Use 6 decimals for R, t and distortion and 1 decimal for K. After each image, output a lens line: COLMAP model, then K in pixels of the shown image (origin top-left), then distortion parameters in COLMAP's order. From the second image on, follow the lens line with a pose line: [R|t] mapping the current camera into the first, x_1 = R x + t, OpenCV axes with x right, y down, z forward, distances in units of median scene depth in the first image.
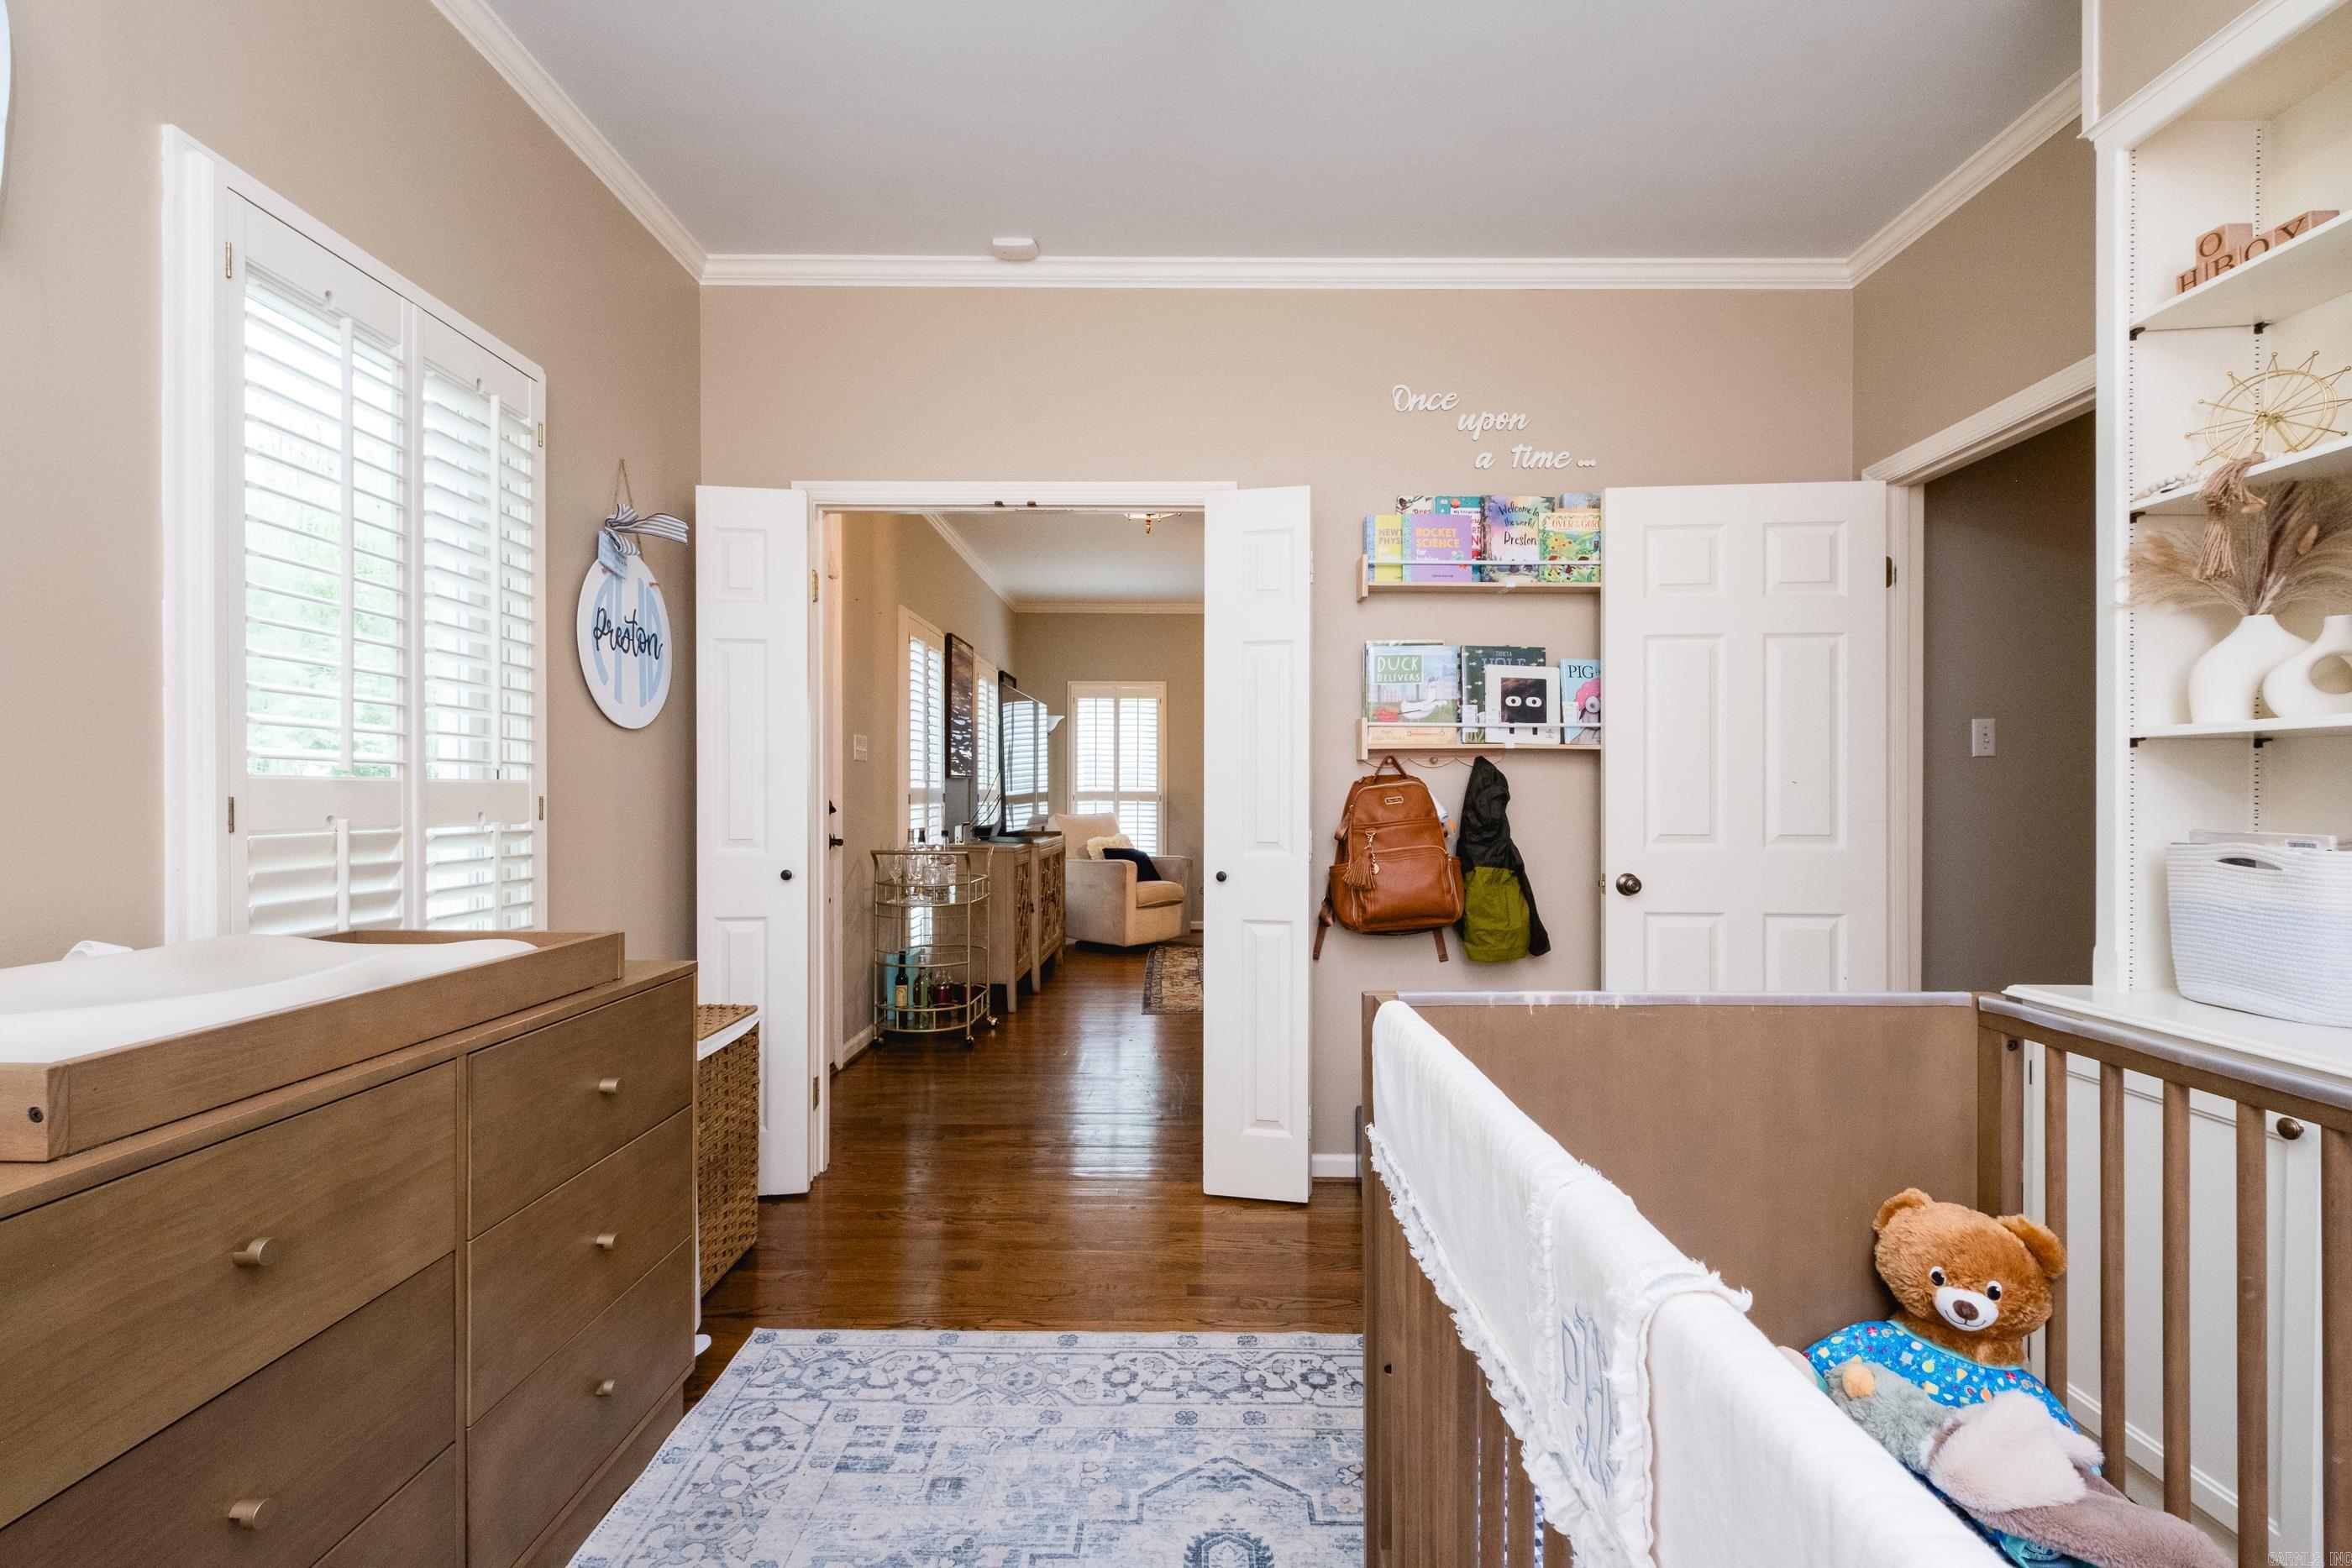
lens RADIAL K [[1028.6, 0, 1175.8], [0, 1028.6, 794.4], [0, 0, 1]] dist [0.004717, -0.003649]
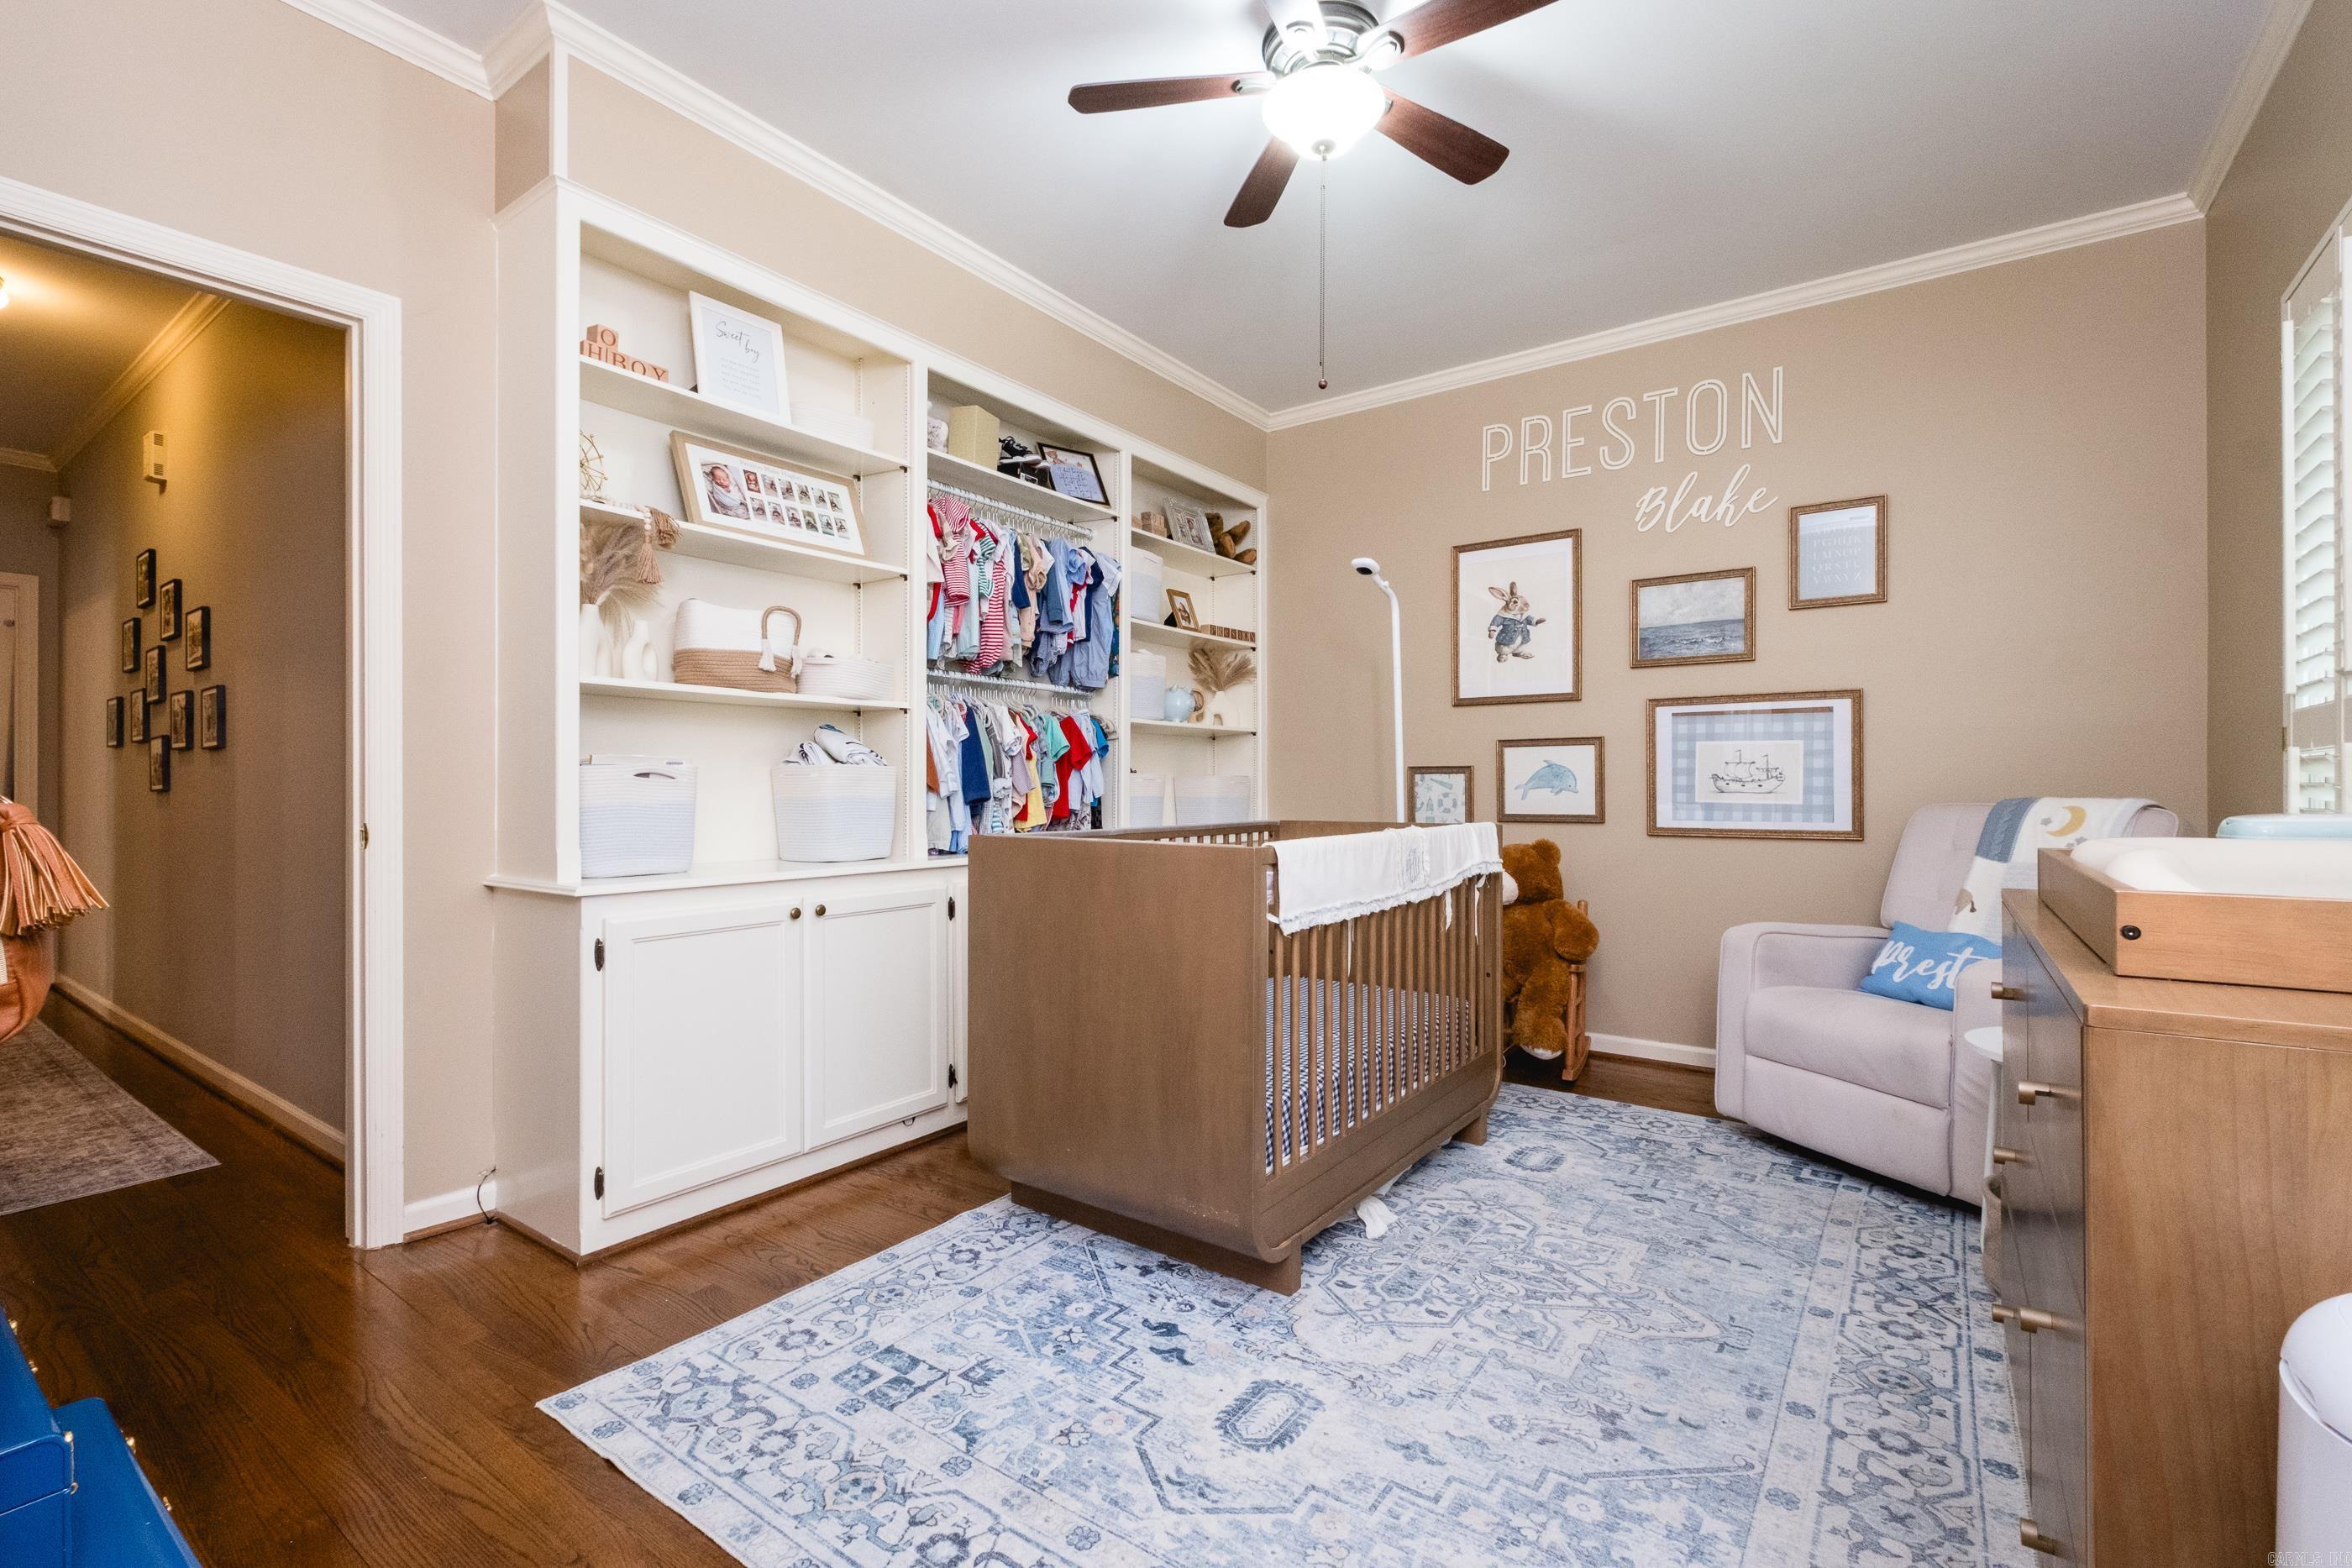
lens RADIAL K [[1028.6, 0, 1176.6], [0, 1028.6, 785.5], [0, 0, 1]] dist [0.004717, -0.003649]
pose [[-0.816927, -0.000068, 0.576741, -0.445116], [-0.001043, 0.999999, -0.001358, 0.081352], [-0.576740, -0.001711, -0.816926, 1.739223]]
